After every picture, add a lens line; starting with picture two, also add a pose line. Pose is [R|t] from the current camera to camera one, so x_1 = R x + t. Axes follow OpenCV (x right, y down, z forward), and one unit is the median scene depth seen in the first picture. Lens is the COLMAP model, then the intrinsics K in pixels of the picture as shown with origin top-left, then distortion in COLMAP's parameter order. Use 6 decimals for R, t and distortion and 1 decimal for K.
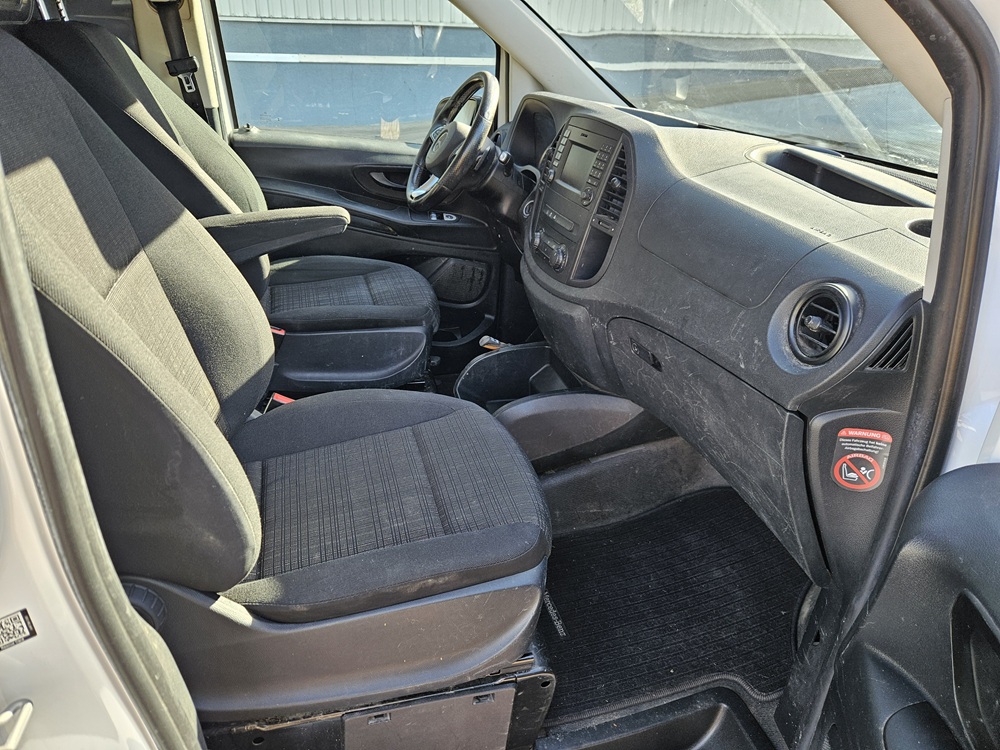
lens RADIAL K [[663.8, 0, 498.5], [0, 663.8, 379.9], [0, 0, 1]] dist [0.027743, -0.034779]
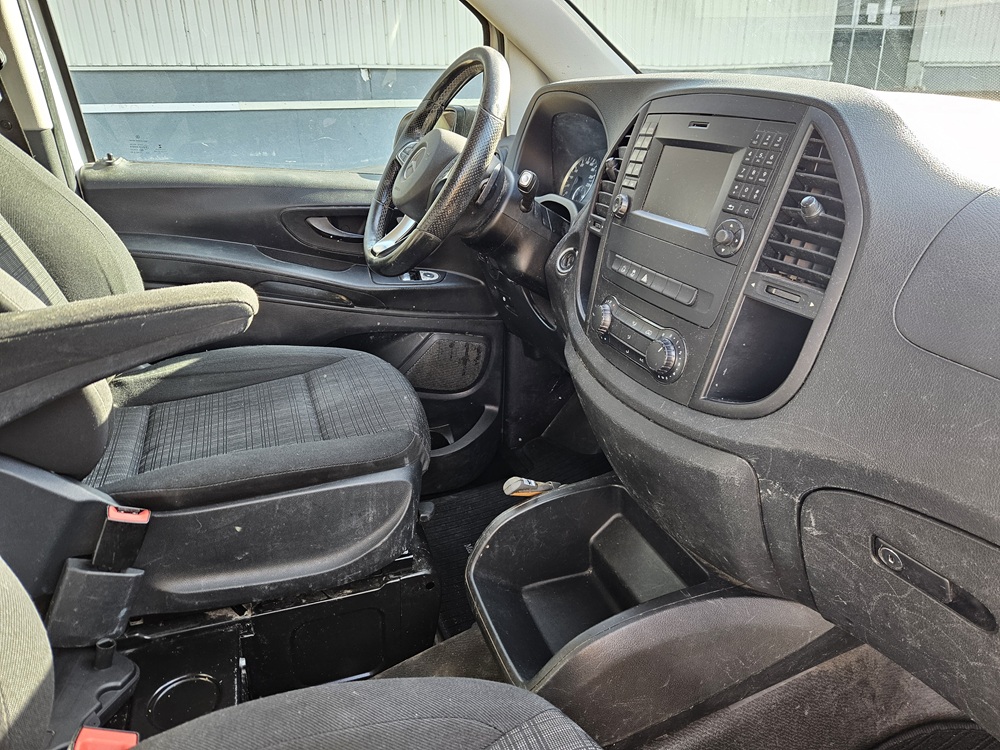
lens RADIAL K [[663.8, 0, 505.3], [0, 663.8, 368.3], [0, 0, 1]] dist [0.027743, -0.034779]
pose [[0.995699, -0.066947, 0.064041, -0.057227], [0.071443, 0.994936, -0.070705, -0.119907], [-0.058983, 0.074976, 0.995439, 0.401362]]
